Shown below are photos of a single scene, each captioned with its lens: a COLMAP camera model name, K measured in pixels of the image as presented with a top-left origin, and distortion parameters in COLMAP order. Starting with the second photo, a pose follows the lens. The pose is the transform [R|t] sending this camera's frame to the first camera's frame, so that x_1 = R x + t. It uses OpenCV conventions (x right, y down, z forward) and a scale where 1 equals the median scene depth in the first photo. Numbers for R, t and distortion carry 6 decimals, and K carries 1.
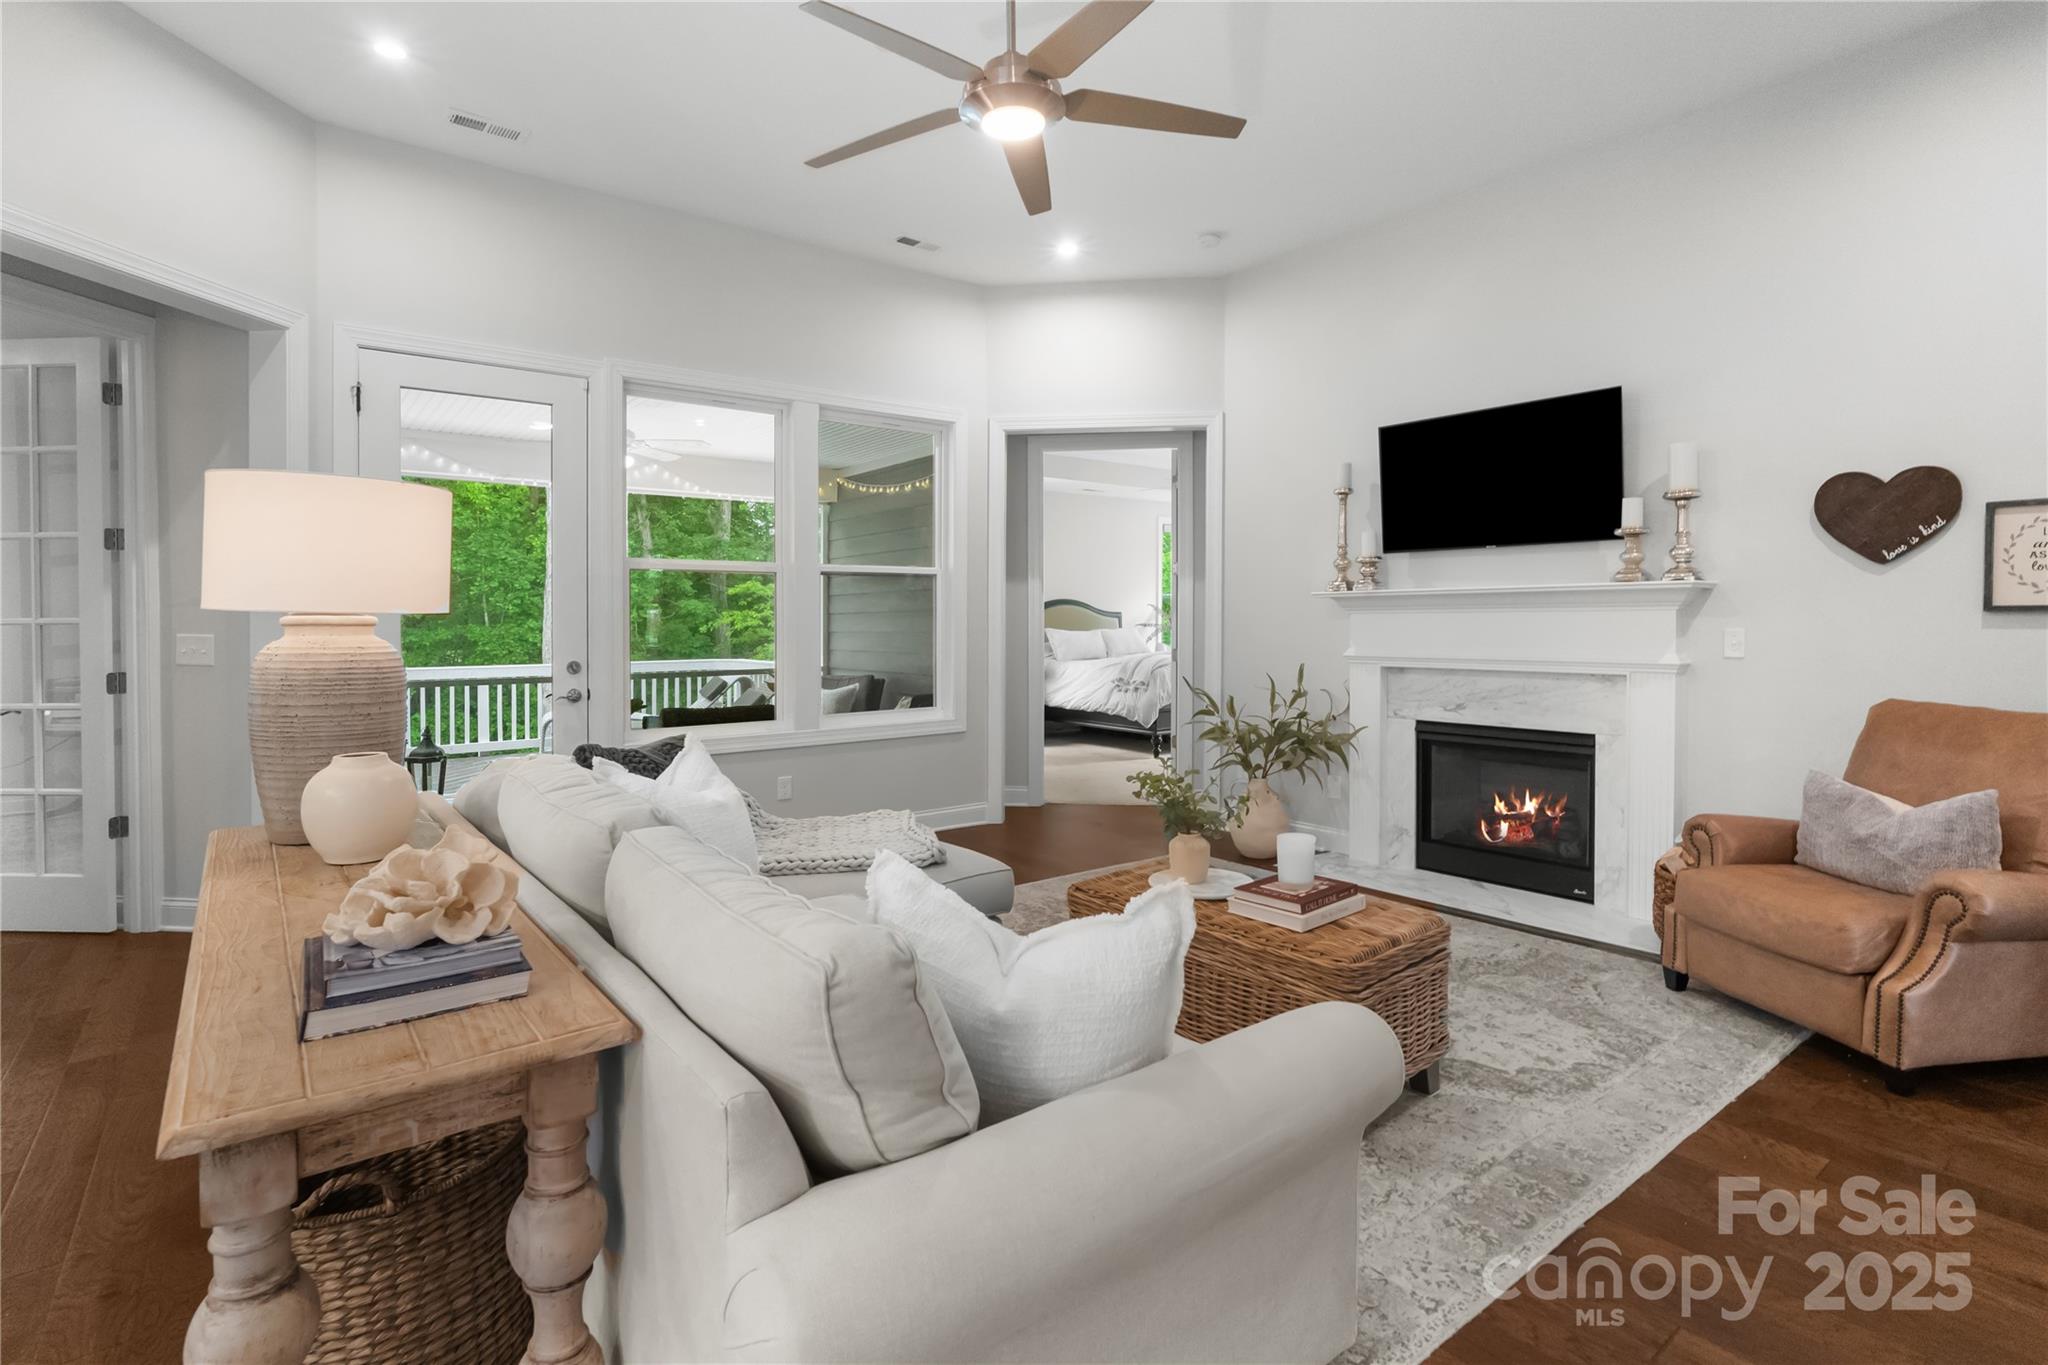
lens RADIAL K [[1004.1, 0, 1026.1], [0, 1004.1, 626.2], [0, 0, 1]] dist [-0.014907, 0.005387]
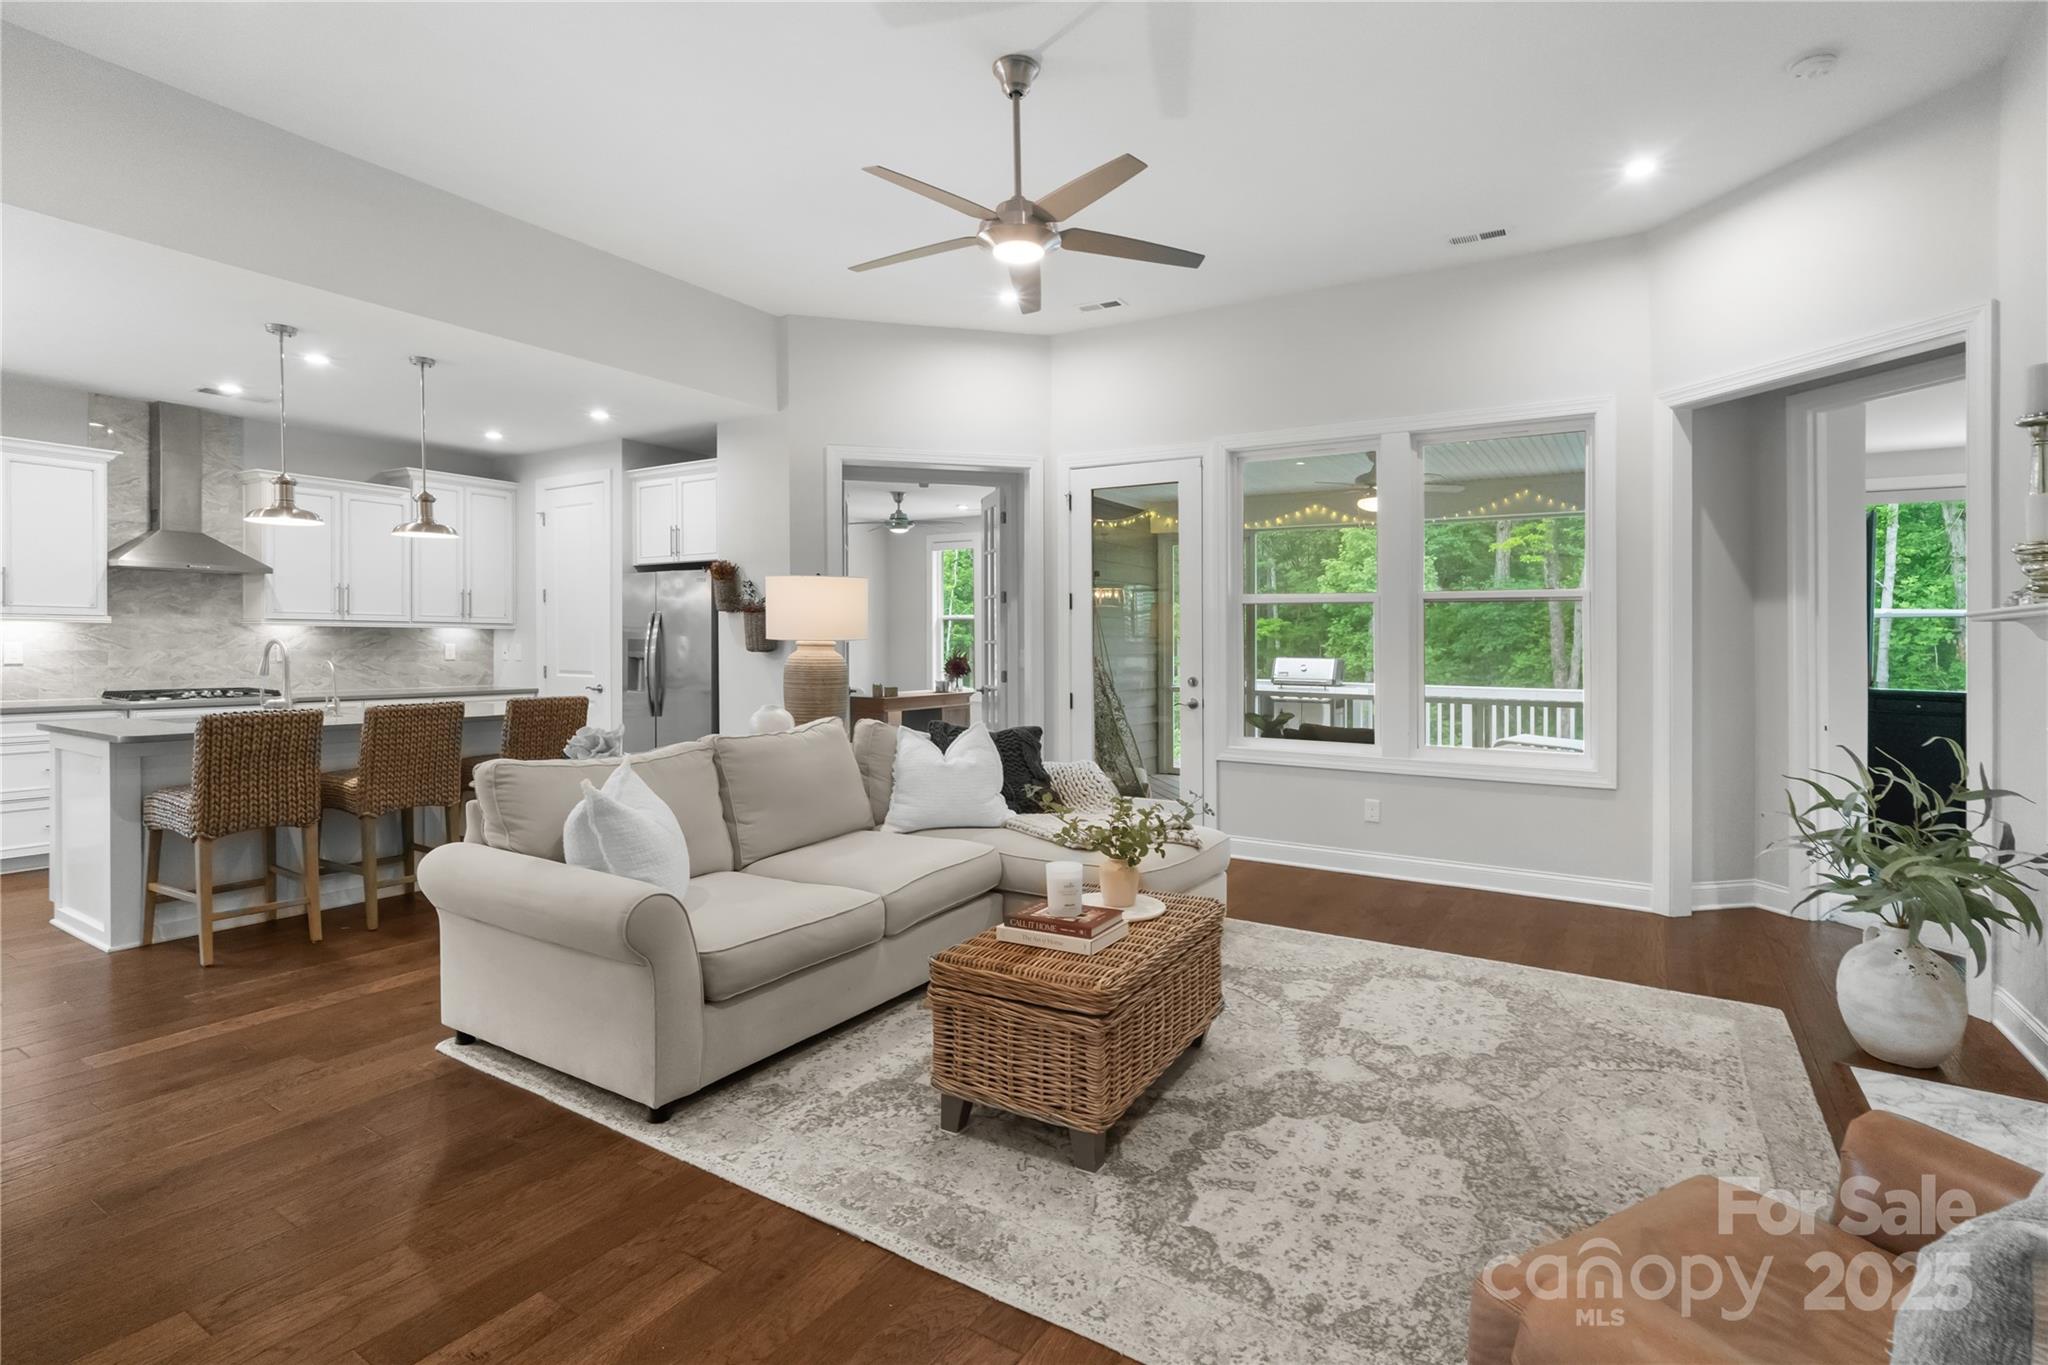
lens RADIAL K [[1004.1, 0, 1027.2], [0, 1004.1, 650.1], [0, 0, 1]] dist [-0.014907, 0.005387]
pose [[0.336095, 0.017910, -0.941658, 0.792988], [-0.017799, 0.999761, 0.012662, -0.014121], [0.941660, 0.012505, 0.336334, 0.402276]]
